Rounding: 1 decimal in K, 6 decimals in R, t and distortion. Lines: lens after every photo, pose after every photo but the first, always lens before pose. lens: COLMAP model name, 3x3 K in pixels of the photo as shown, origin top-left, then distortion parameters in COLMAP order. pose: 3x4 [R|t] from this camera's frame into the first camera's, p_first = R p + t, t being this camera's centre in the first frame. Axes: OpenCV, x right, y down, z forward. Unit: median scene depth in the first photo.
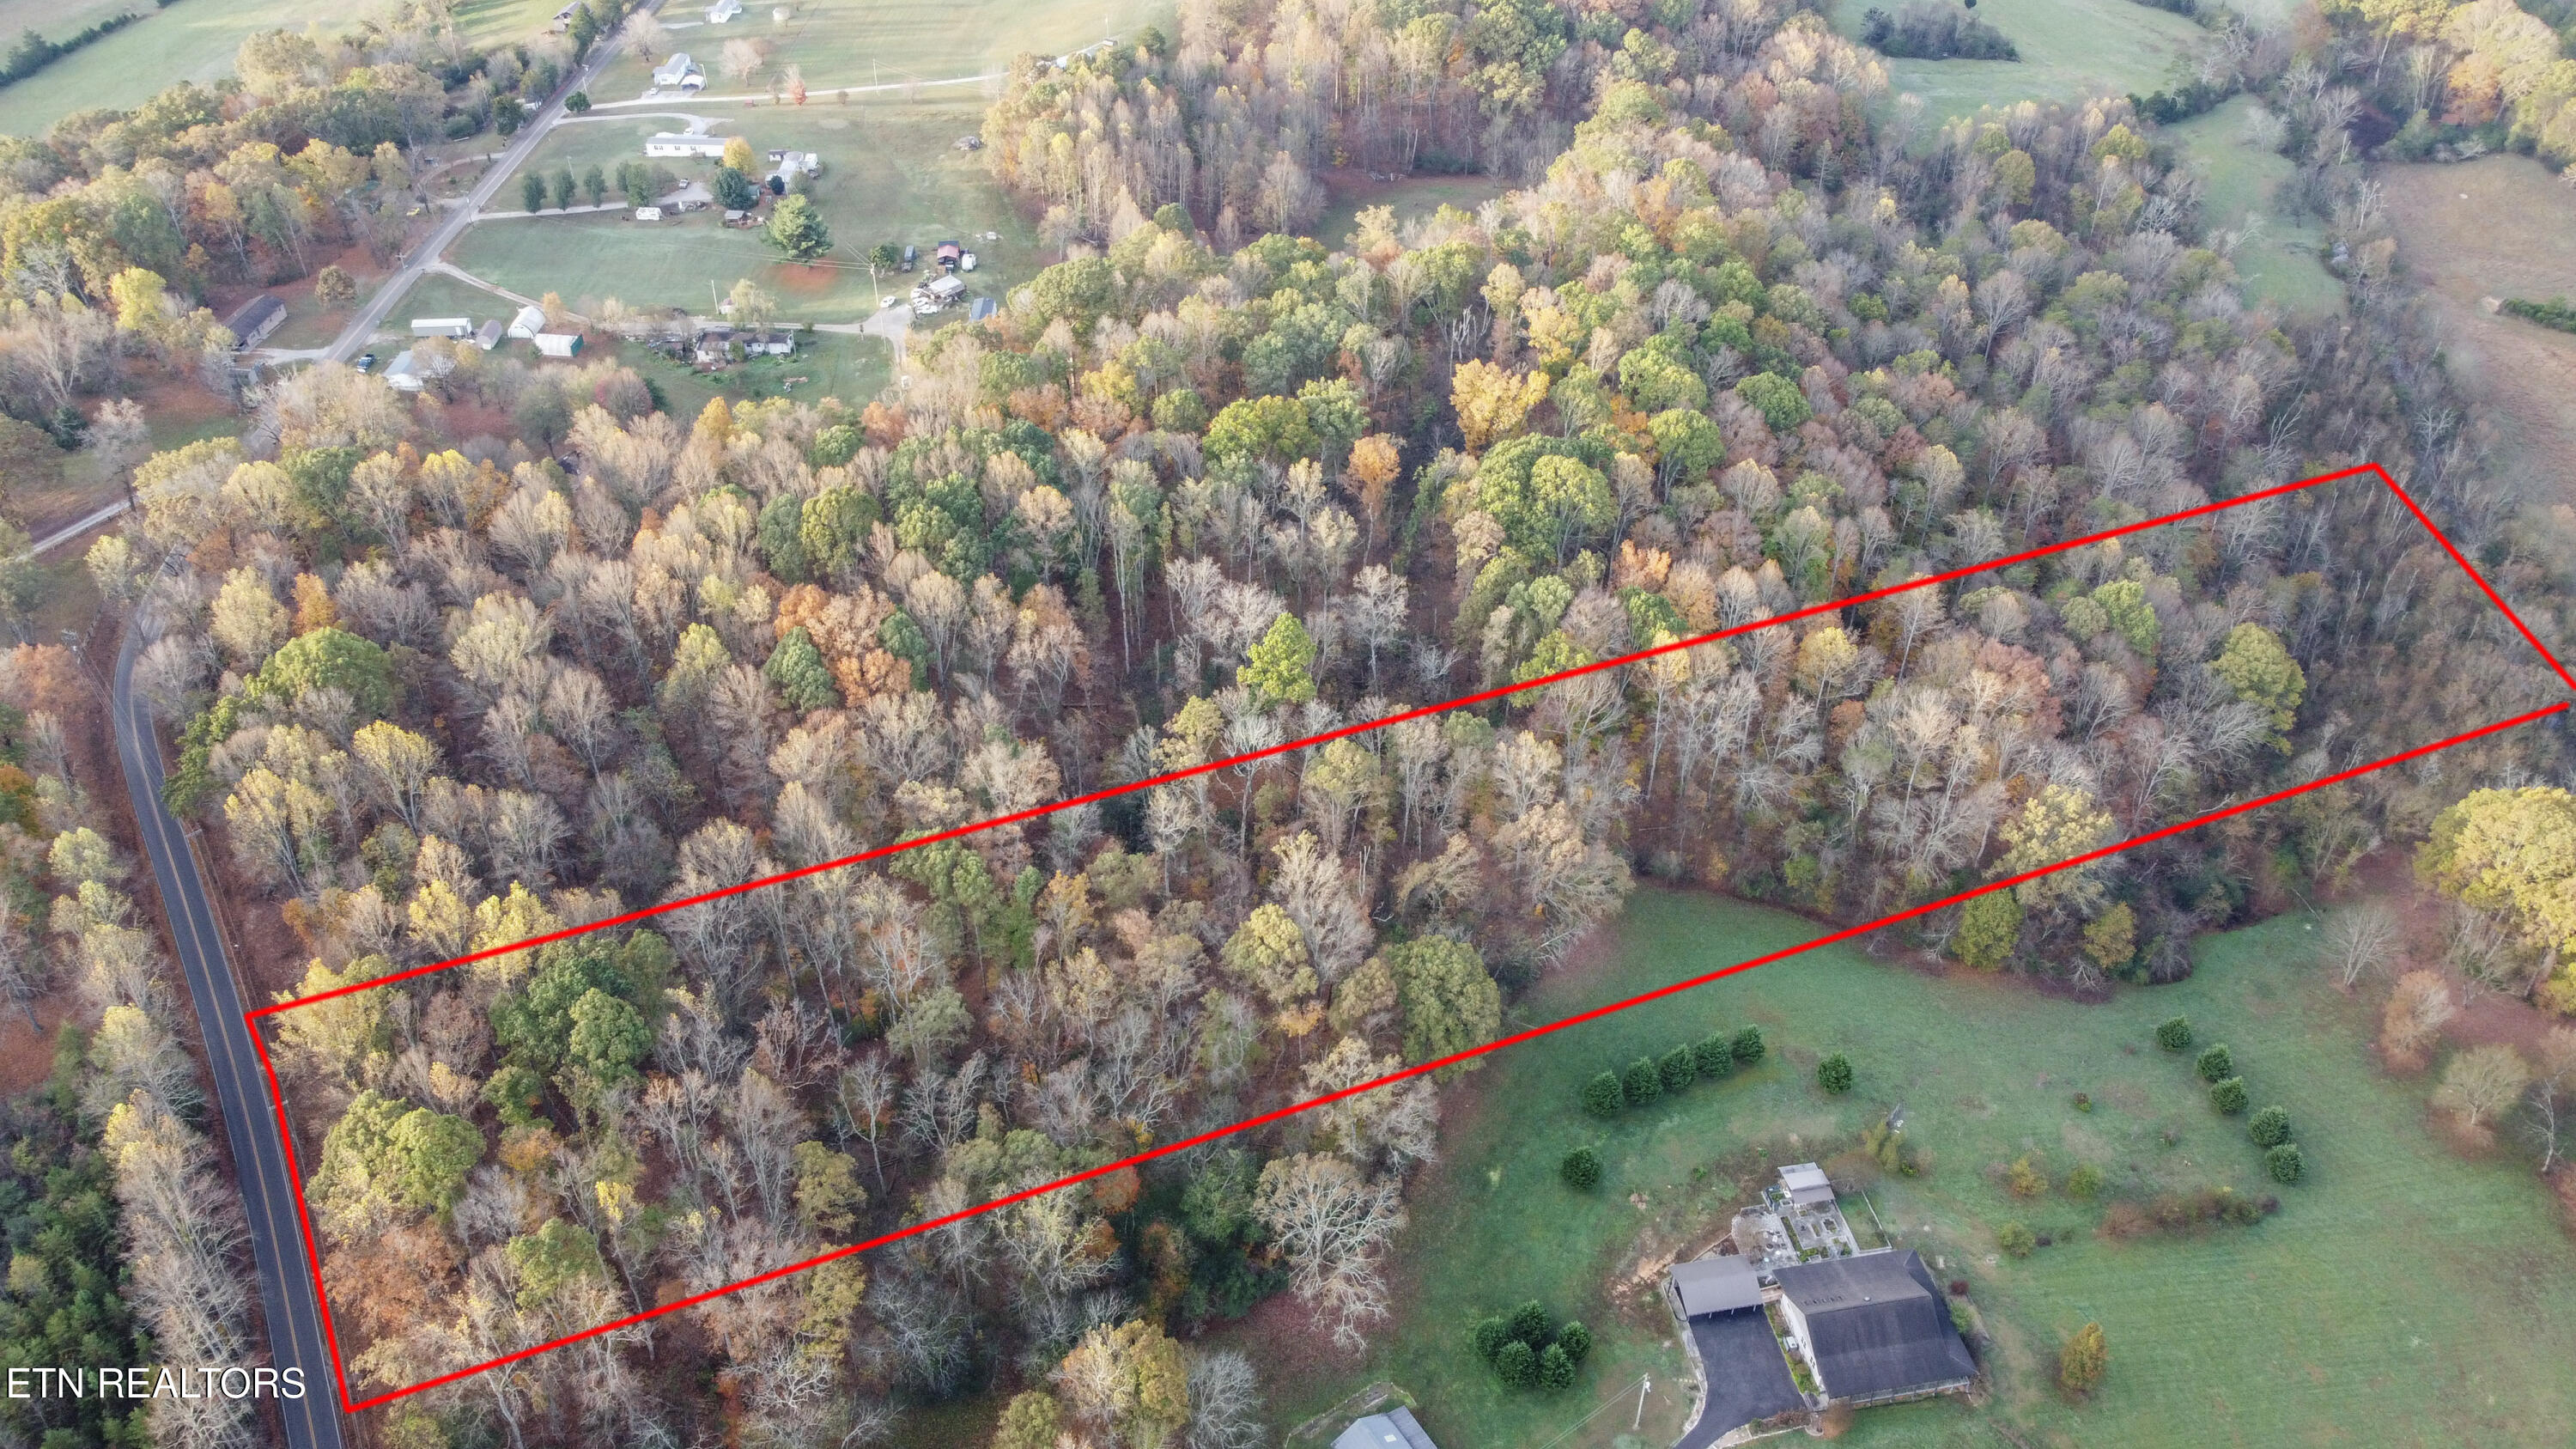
lens RADIAL K [[1942.8, 0, 1278.9], [0, 1942.8, 719.1], [0, 0, 1]] dist [0.004688, -0.003705]
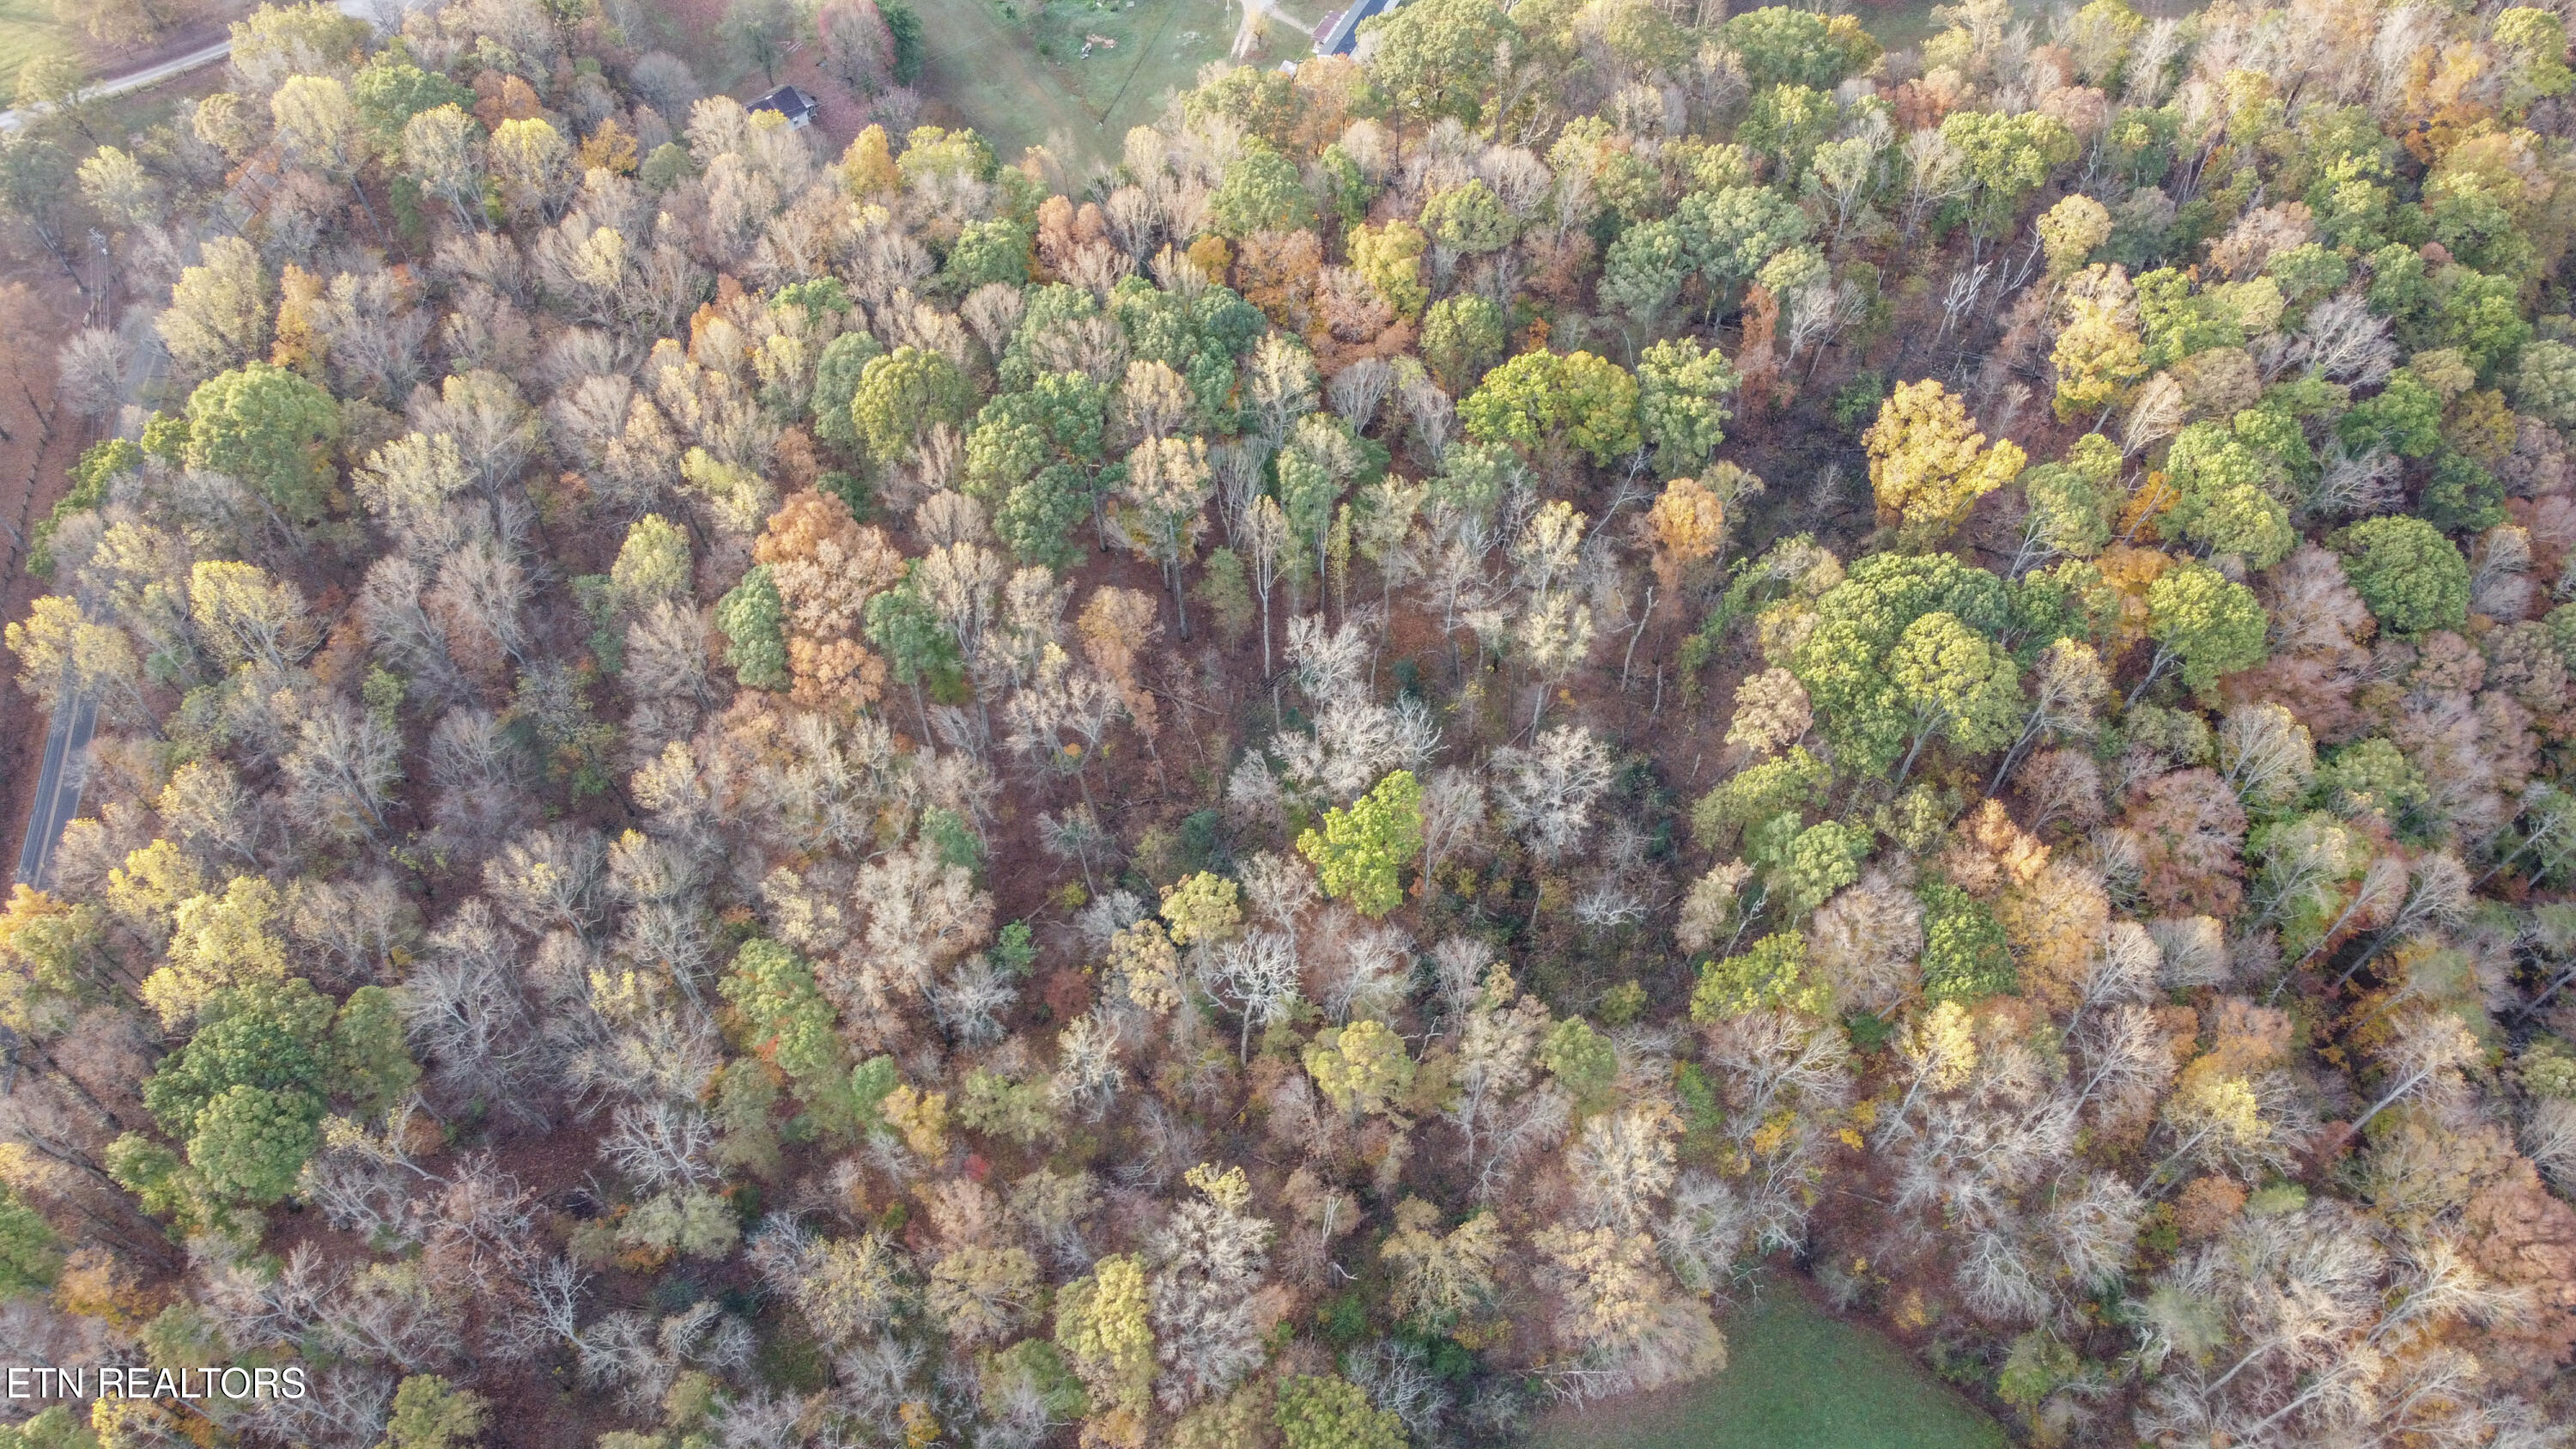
lens RADIAL K [[1942.8, 0, 1276.6], [0, 1942.8, 727.3], [0, 0, 1]] dist [0.004688, -0.003705]
pose [[0.899682, 0.361707, -0.244420, 0.114673], [-0.267519, 0.899259, 0.346072, -0.270664], [0.344973, -0.245968, 0.905811, 0.351213]]
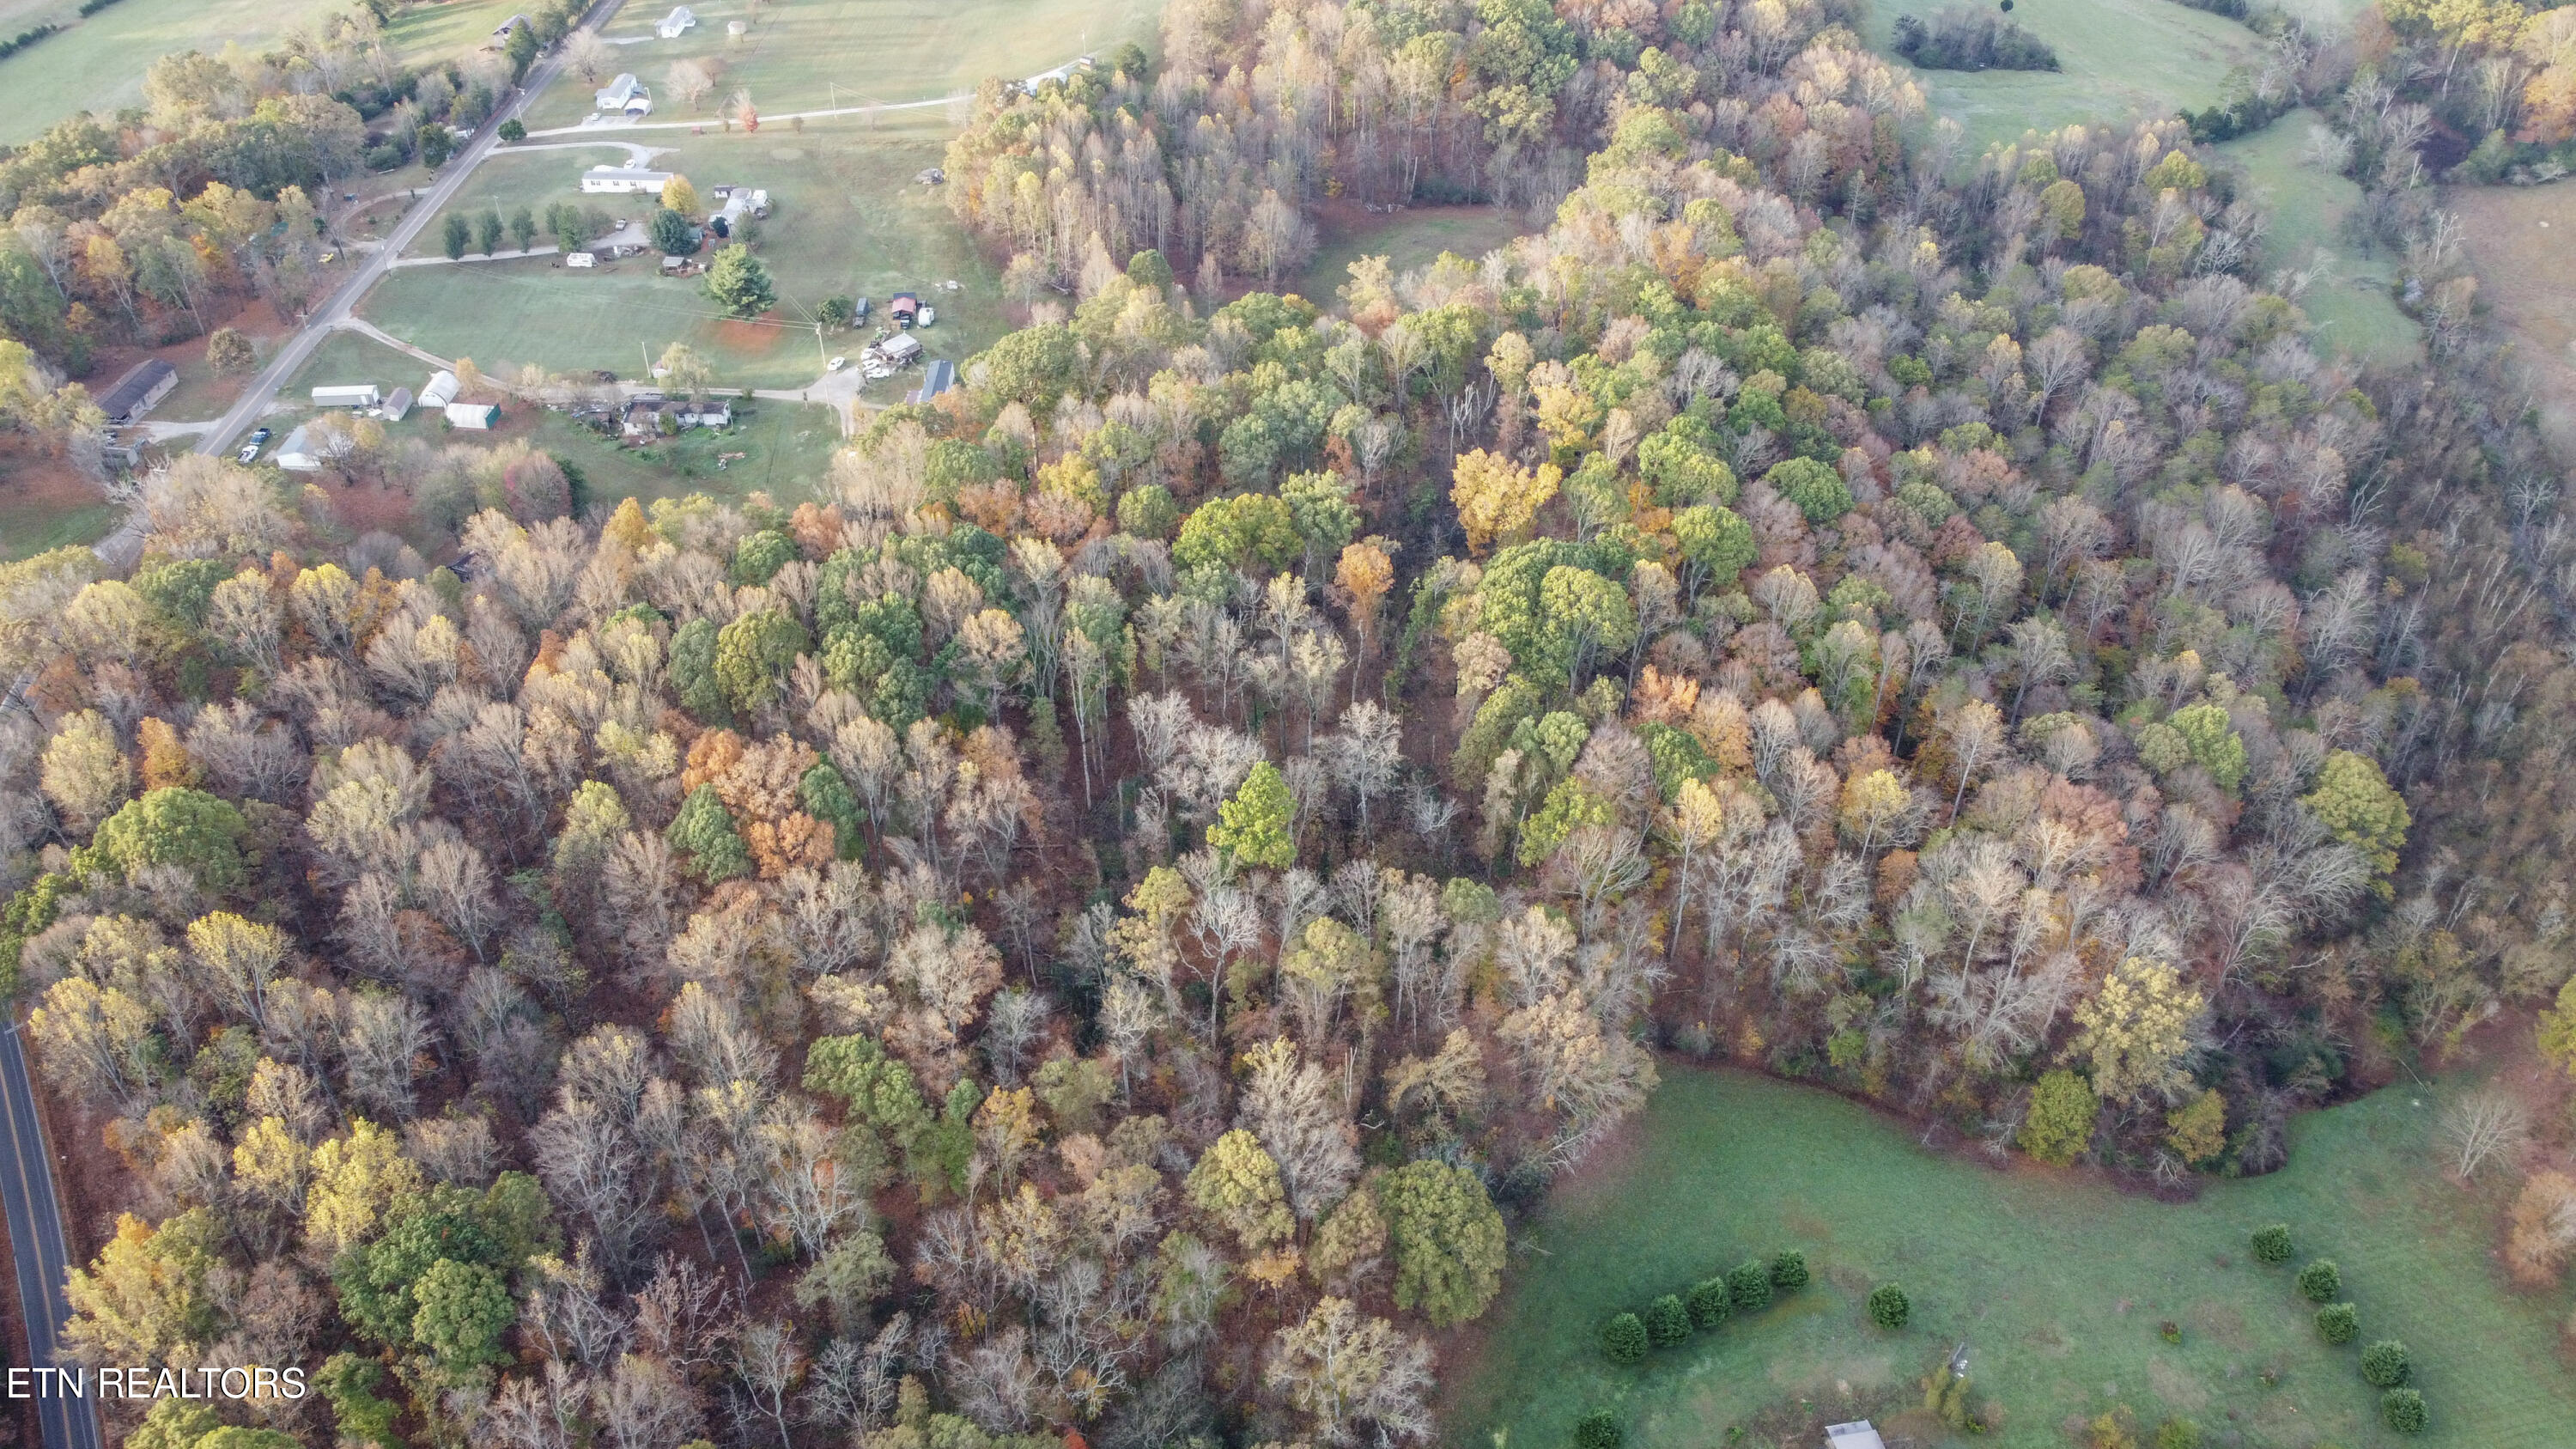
lens RADIAL K [[1942.8, 0, 1281.9], [0, 1942.8, 729.6], [0, 0, 1]] dist [0.004688, -0.003705]
pose [[0.999995, -0.002307, -0.001973, 0.013137], [0.002345, 0.999803, 0.019720, -0.080713], [0.001927, -0.019724, 0.999804, 0.111590]]
